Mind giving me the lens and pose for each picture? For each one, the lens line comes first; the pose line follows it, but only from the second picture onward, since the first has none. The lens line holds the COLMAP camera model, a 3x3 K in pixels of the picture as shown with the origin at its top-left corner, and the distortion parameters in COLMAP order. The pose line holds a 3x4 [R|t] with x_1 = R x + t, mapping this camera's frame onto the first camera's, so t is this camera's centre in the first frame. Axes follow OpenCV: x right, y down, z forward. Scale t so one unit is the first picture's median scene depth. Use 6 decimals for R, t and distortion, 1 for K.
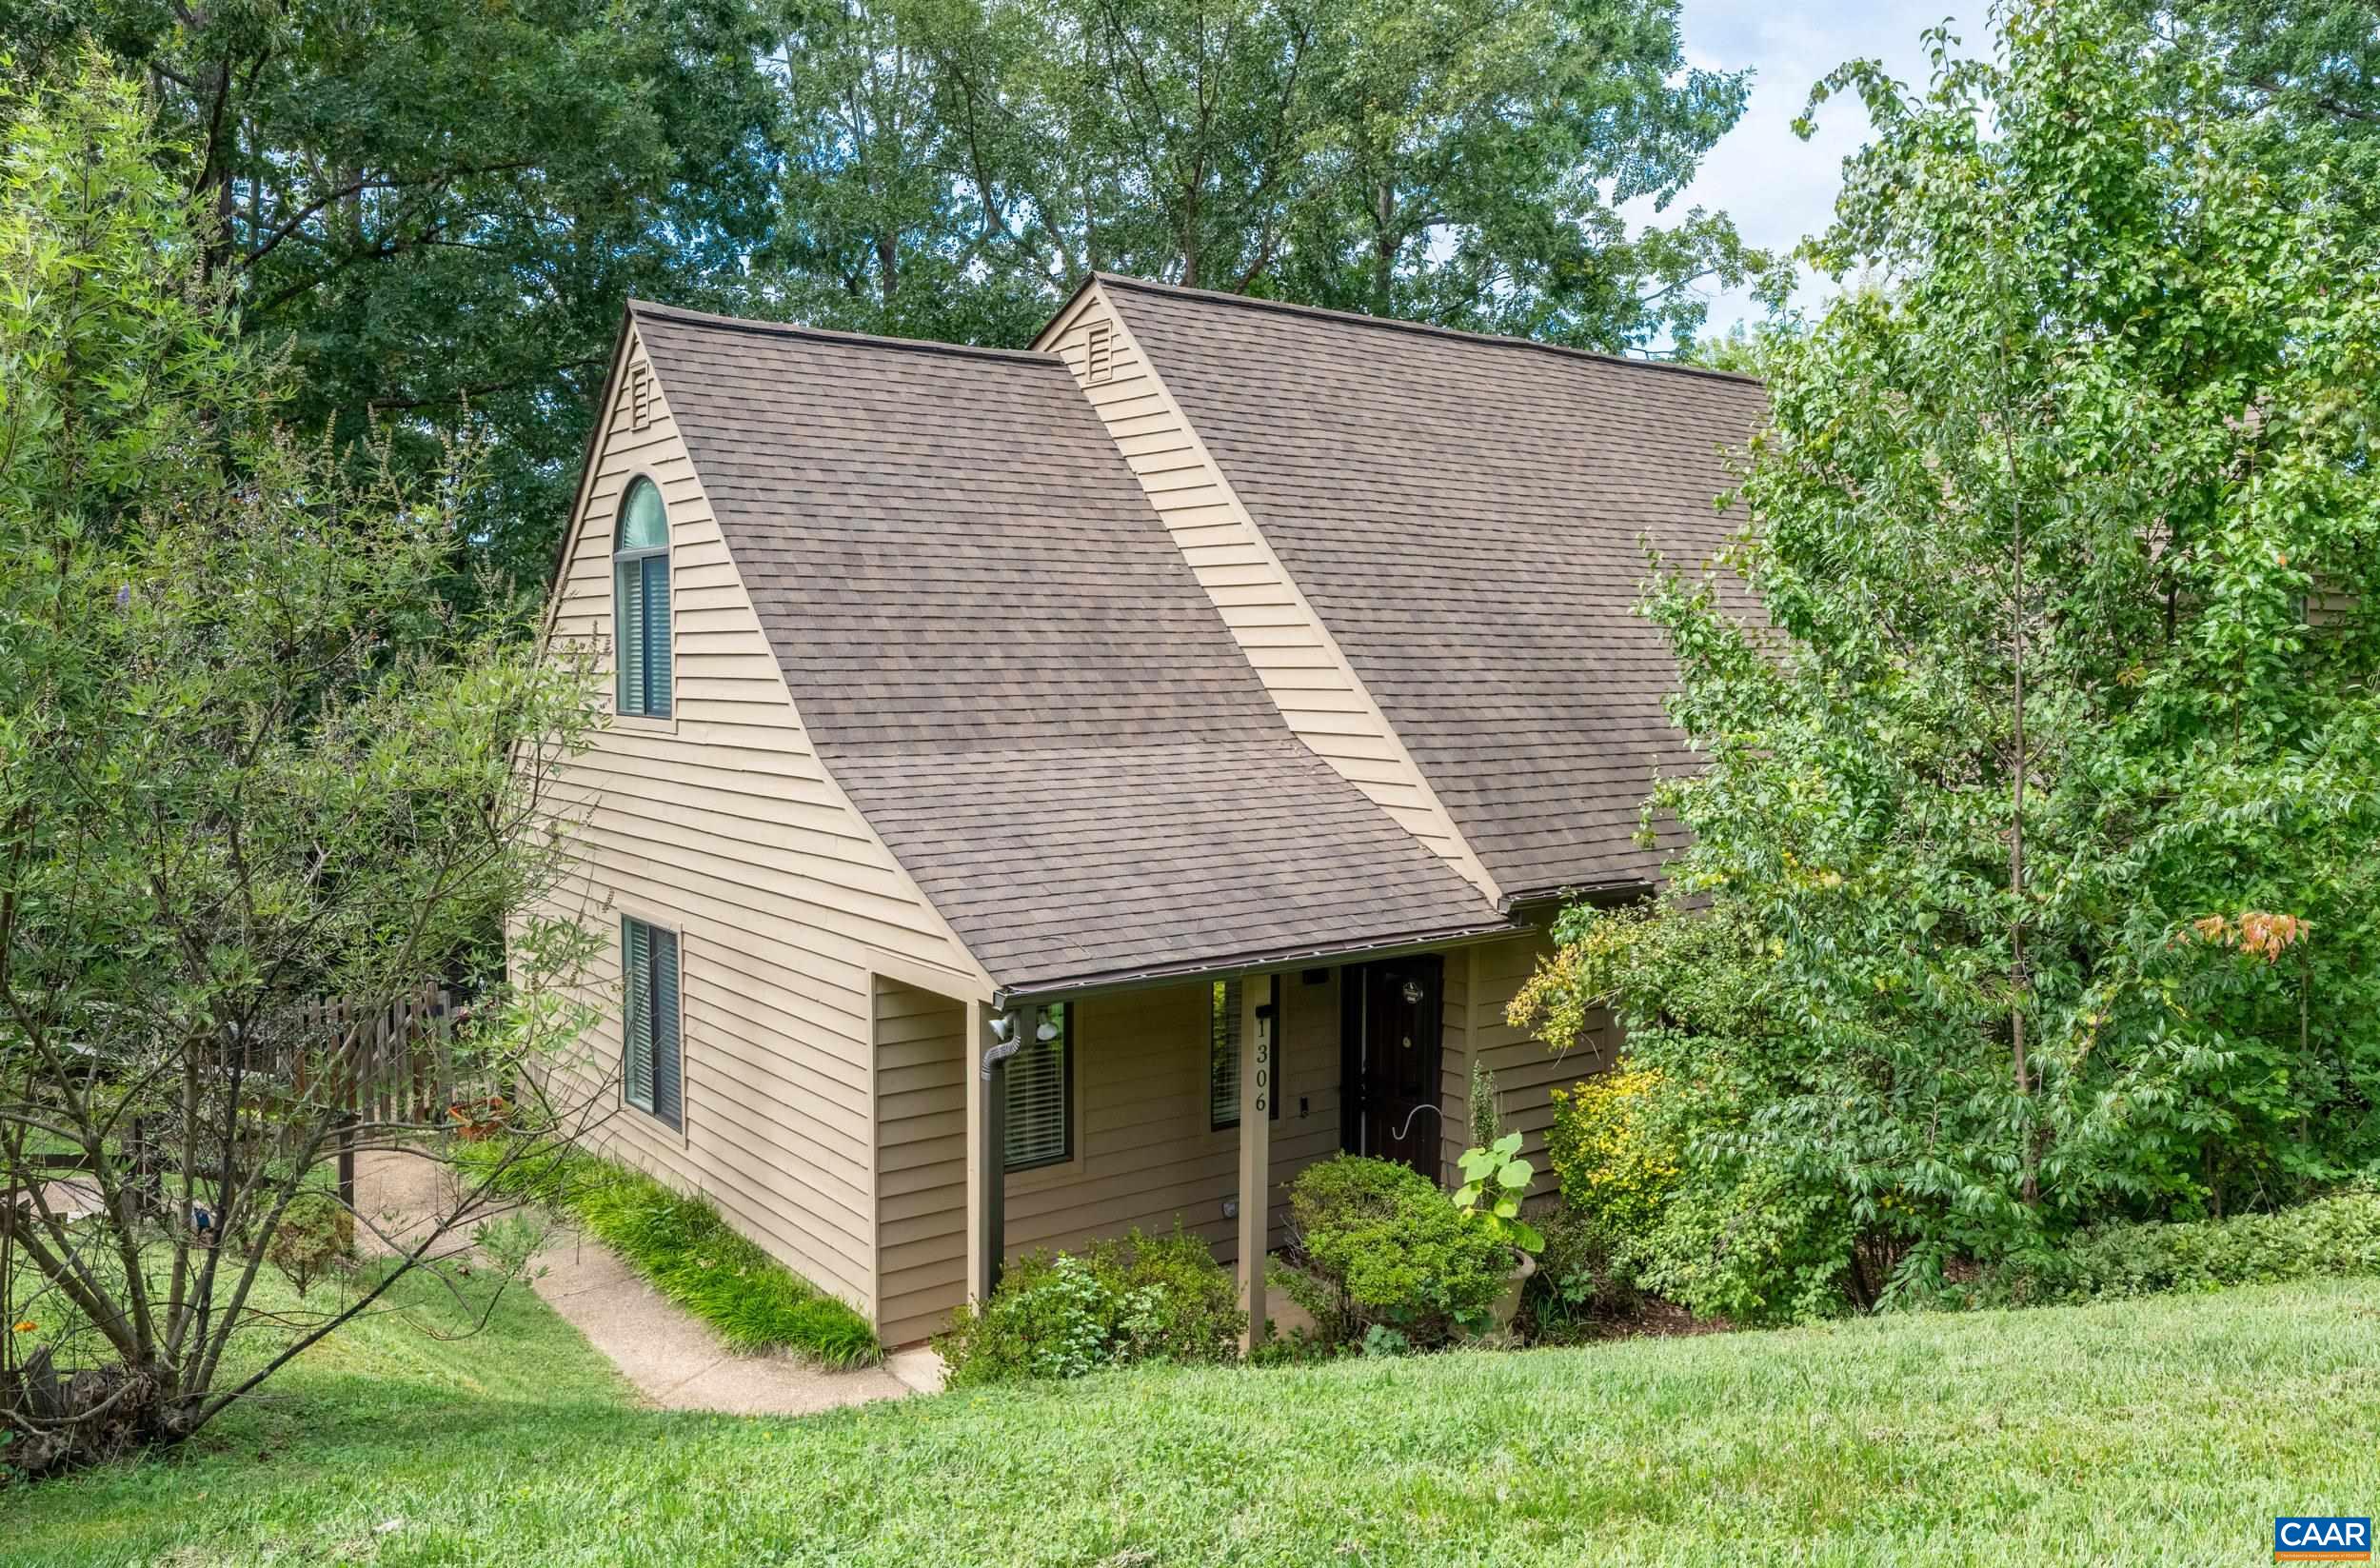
lens RADIAL K [[1736.1, 0, 1194.1], [0, 1736.1, 771.1], [0, 0, 1]] dist [0.003434, -0.004210]
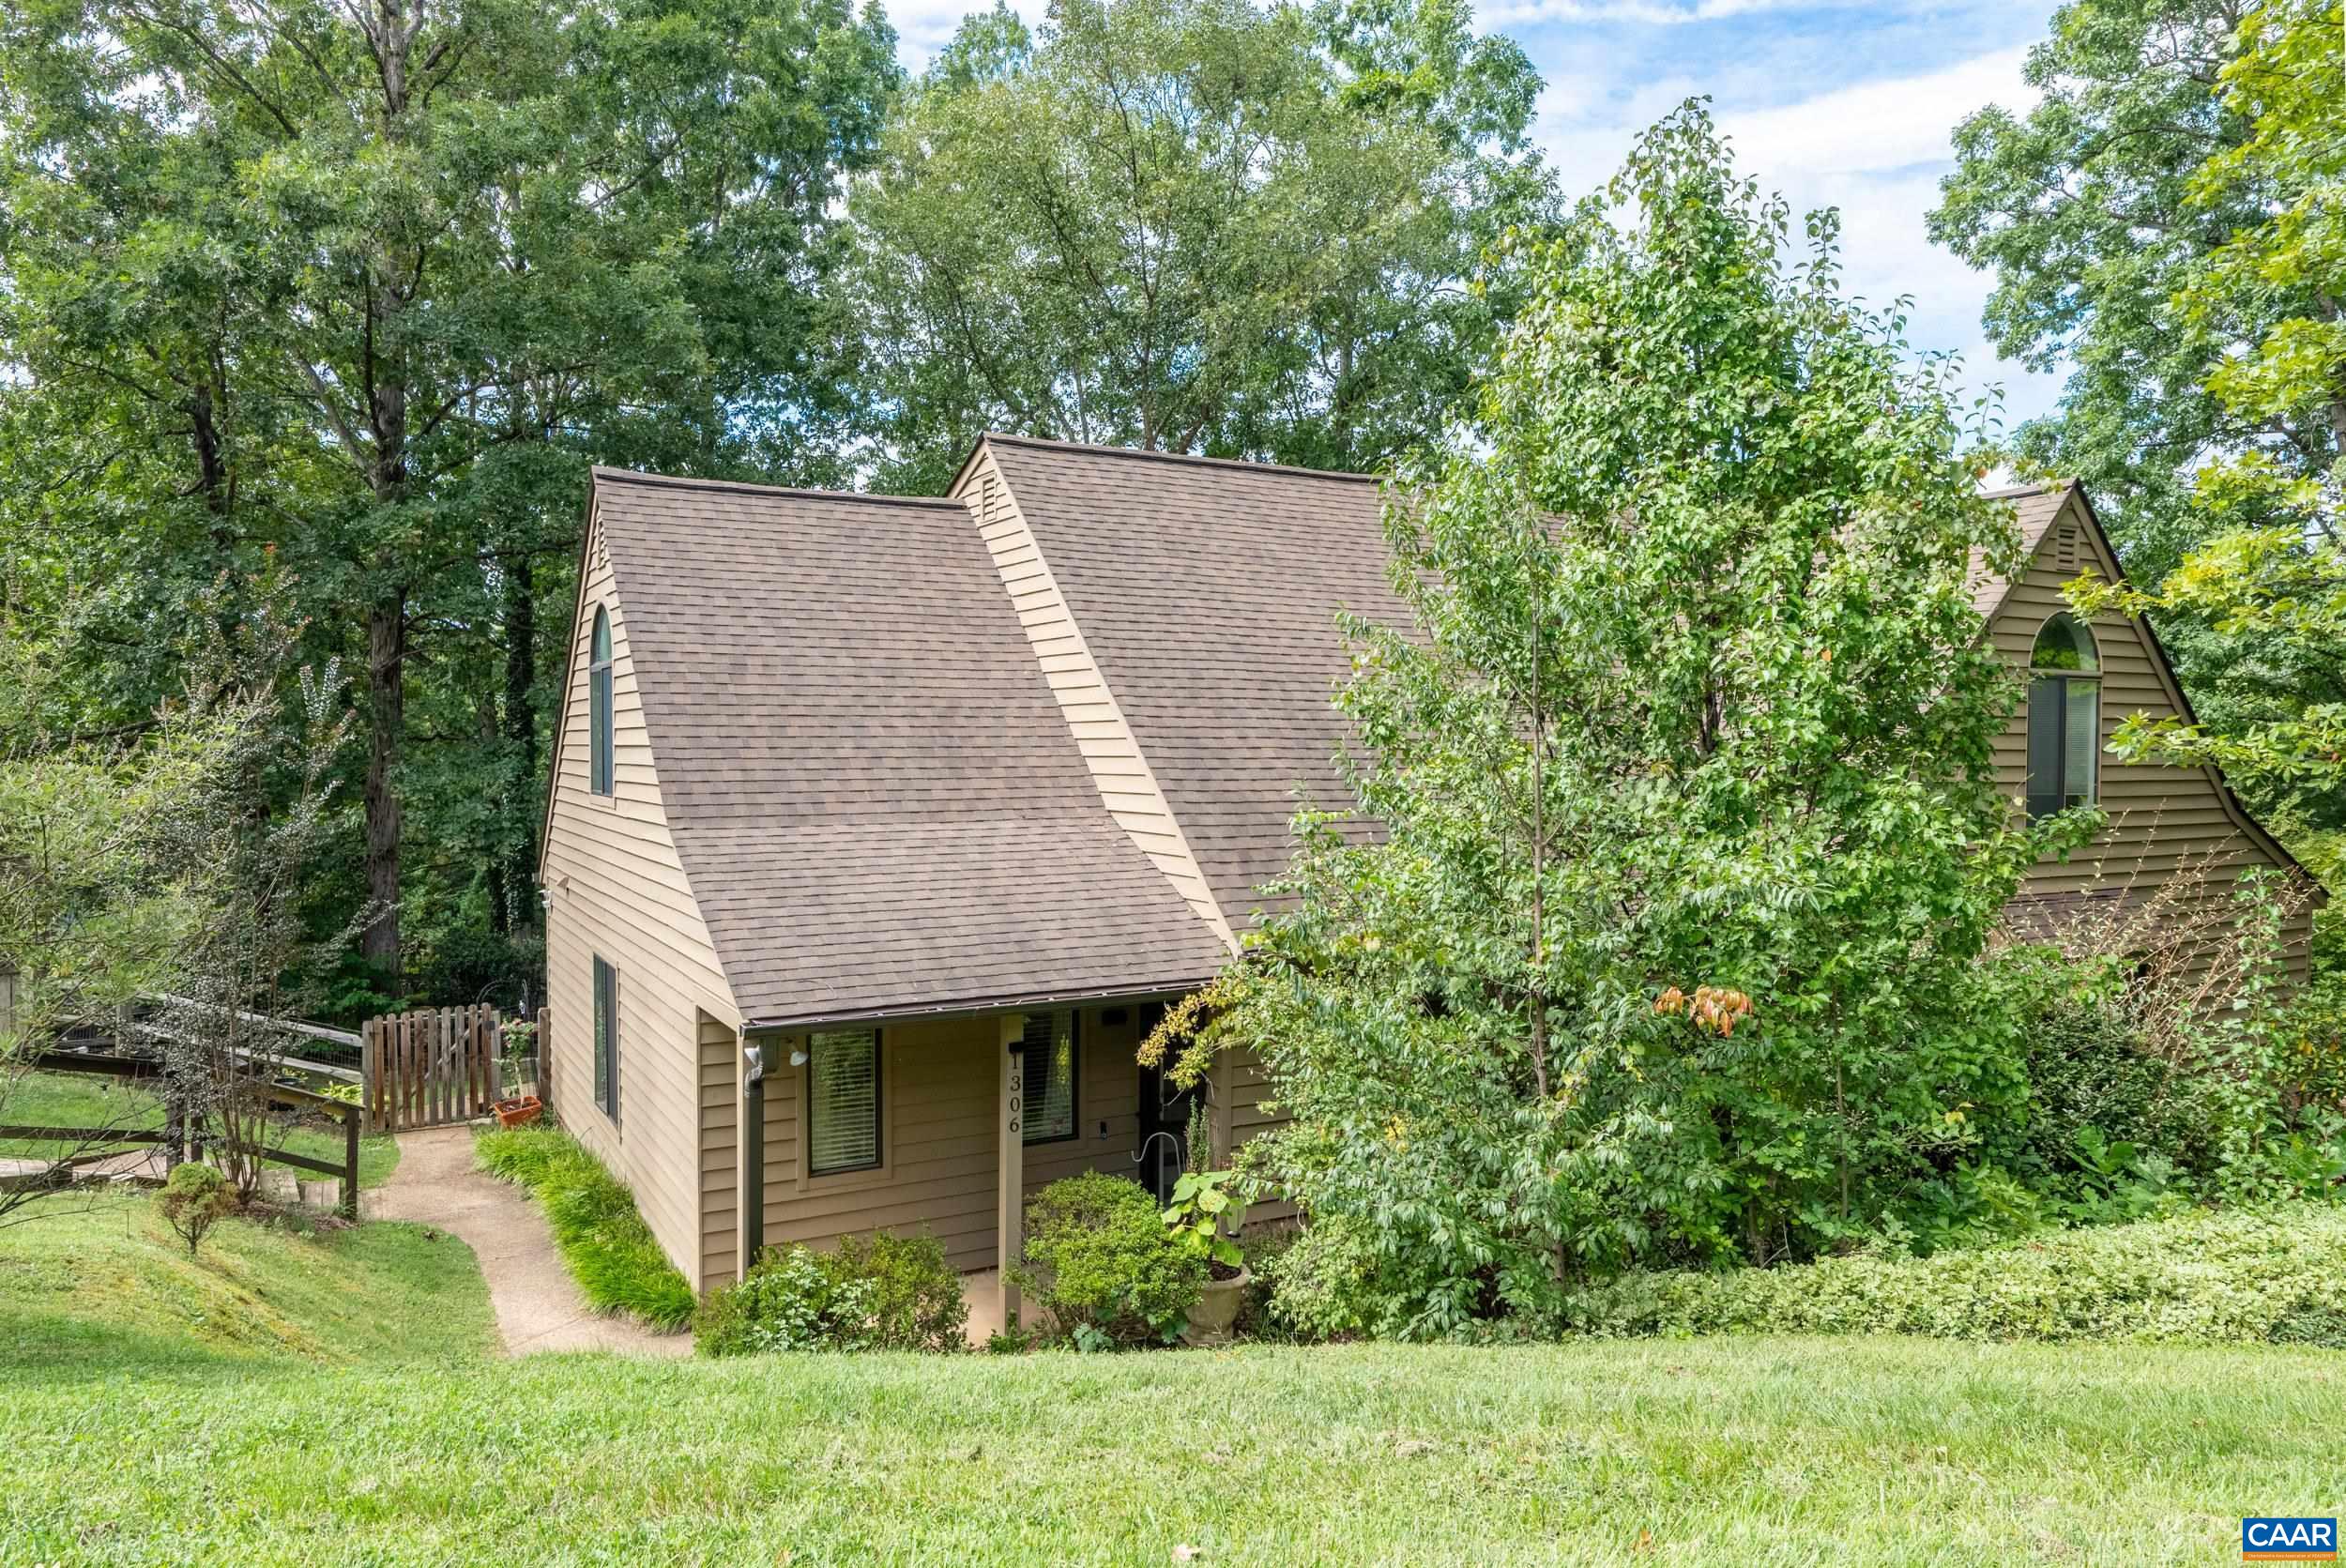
lens RADIAL K [[1427.2, 0, 1169.0], [0, 1427.2, 786.0], [0, 0, 1]] dist [-0.001633, 0.002165]
pose [[0.988561, 0.003379, -0.150784, 0.284188], [-0.009161, 0.999248, -0.037671, -0.003413], [0.150544, 0.038621, 0.987849, 0.049768]]
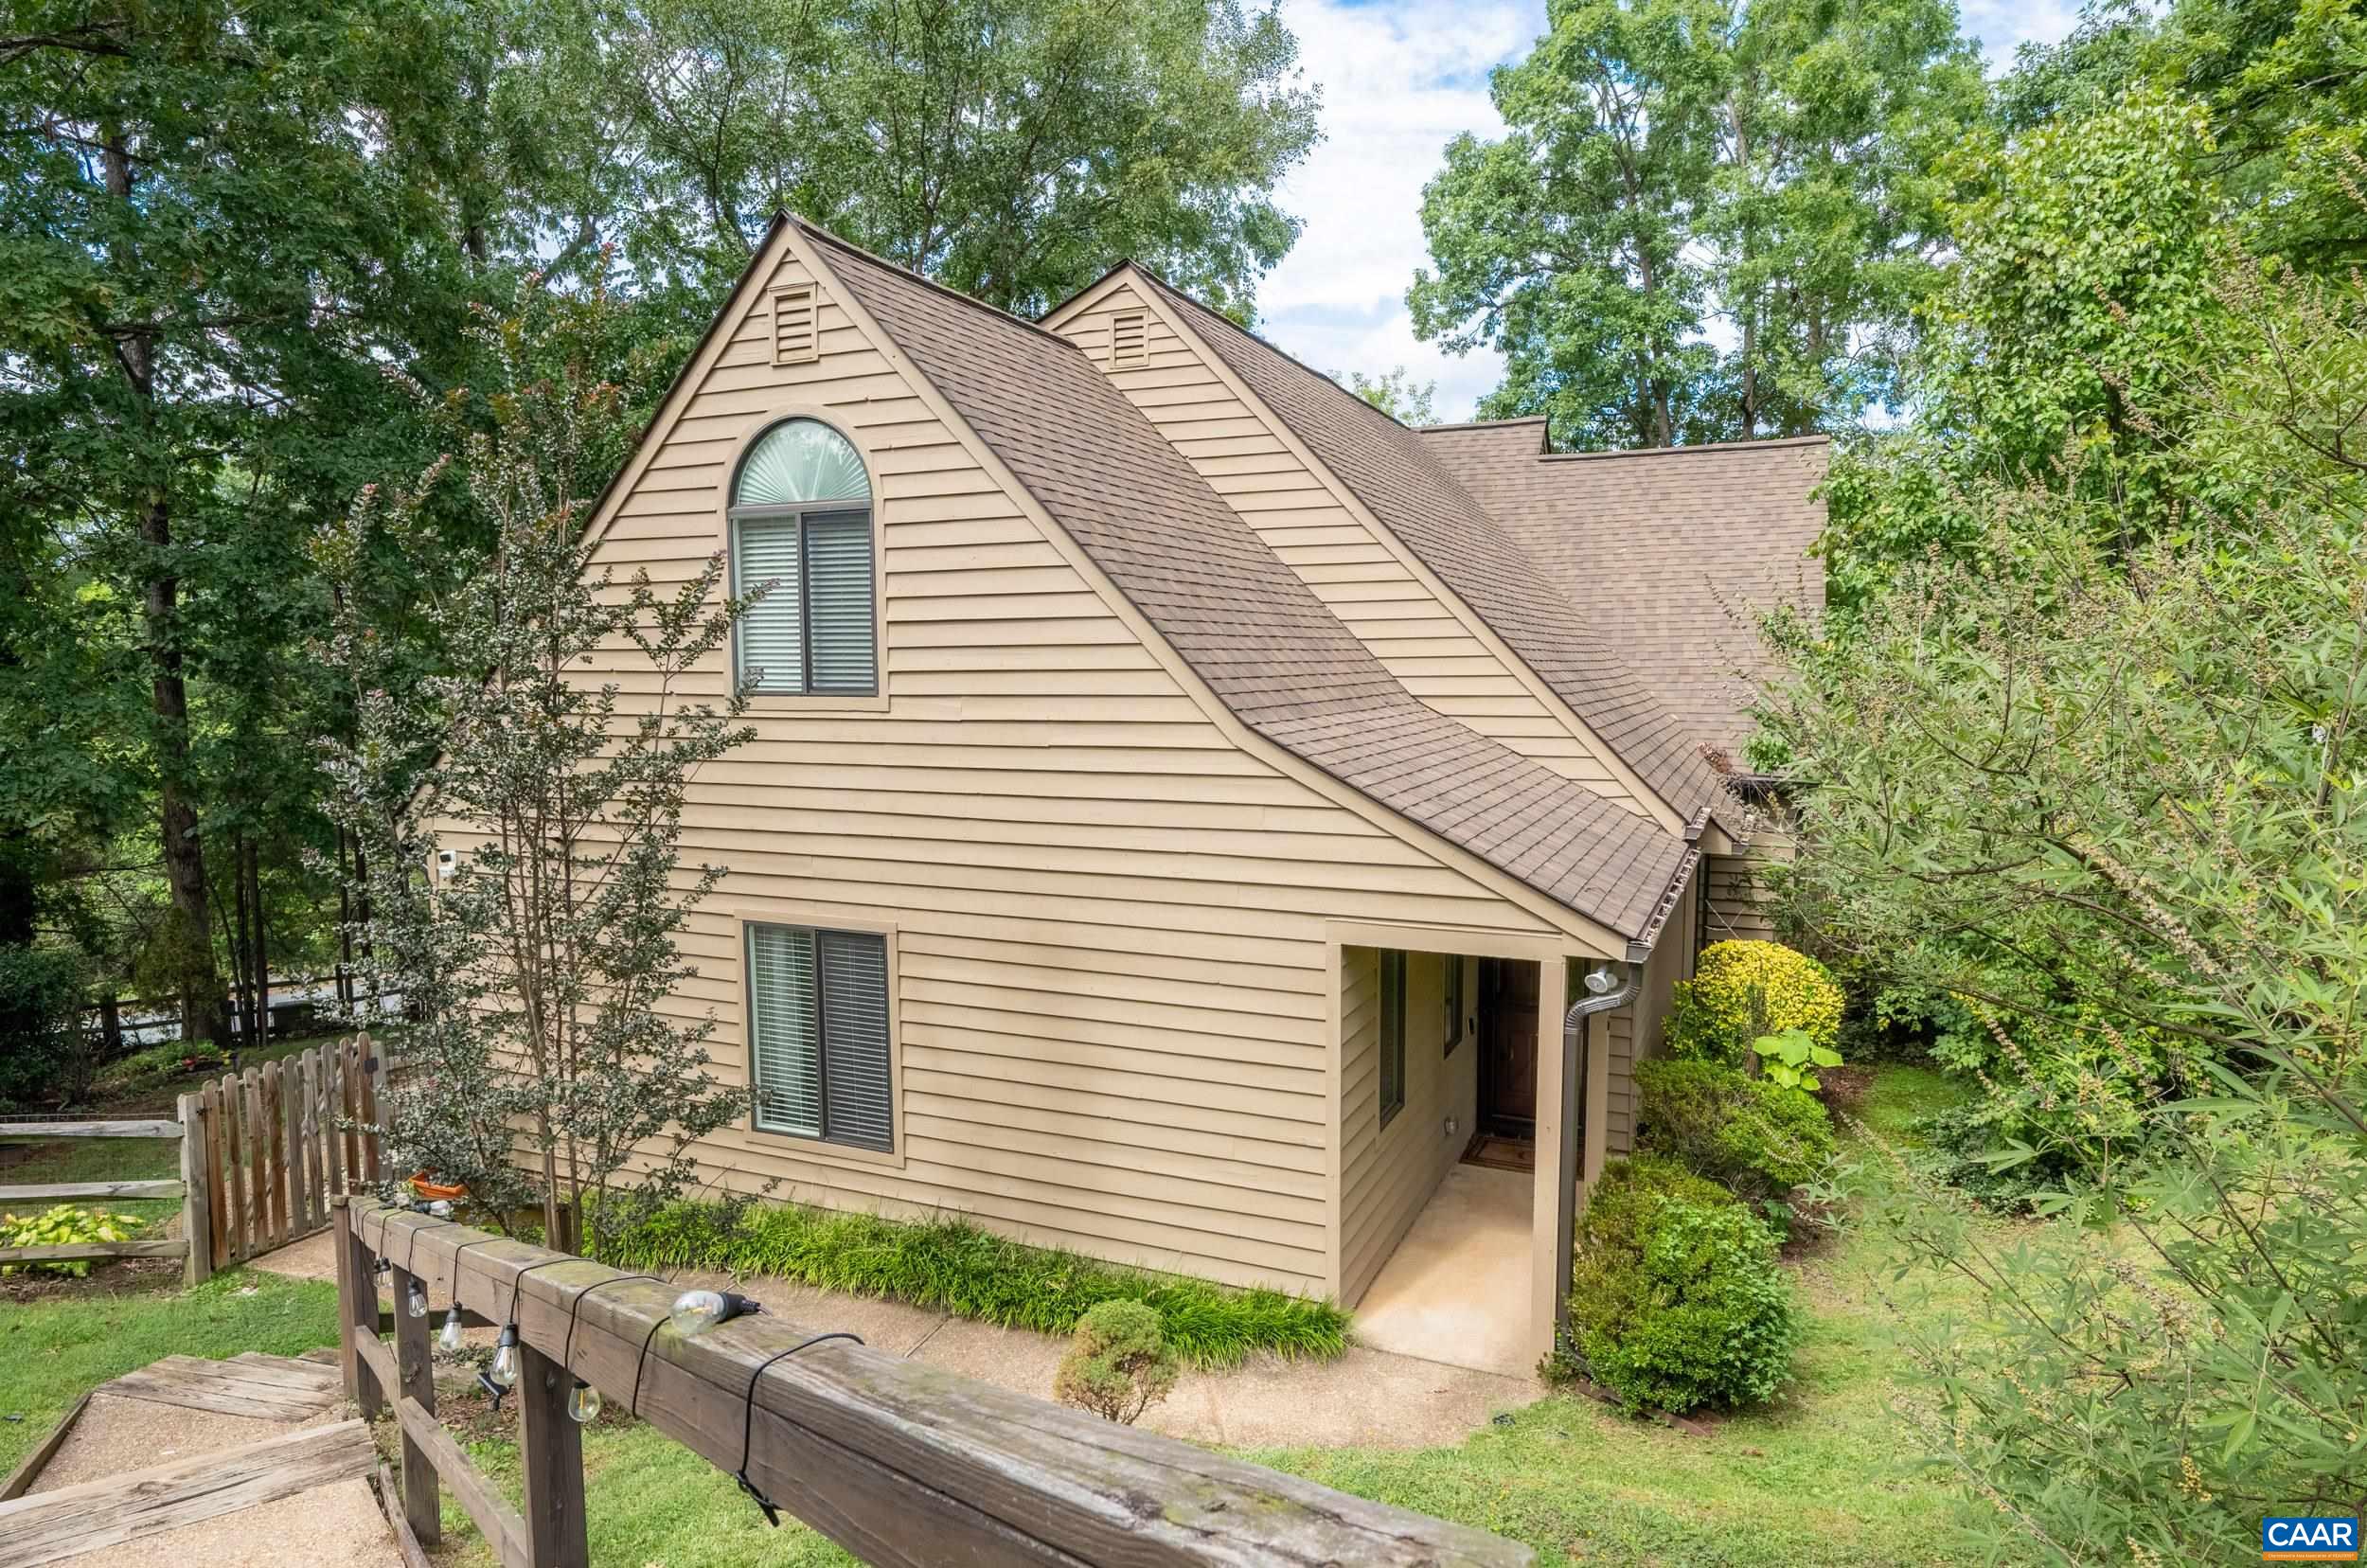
lens RADIAL K [[1351.9, 0, 1181.6], [0, 1351.9, 794.5], [0, 0, 1]] dist [-0.001370, -0.000716]
pose [[0.876526, -0.055257, 0.478172, -0.564151], [0.040890, 0.998346, 0.040415, -0.000841], [-0.479614, -0.015872, 0.877336, 0.357899]]
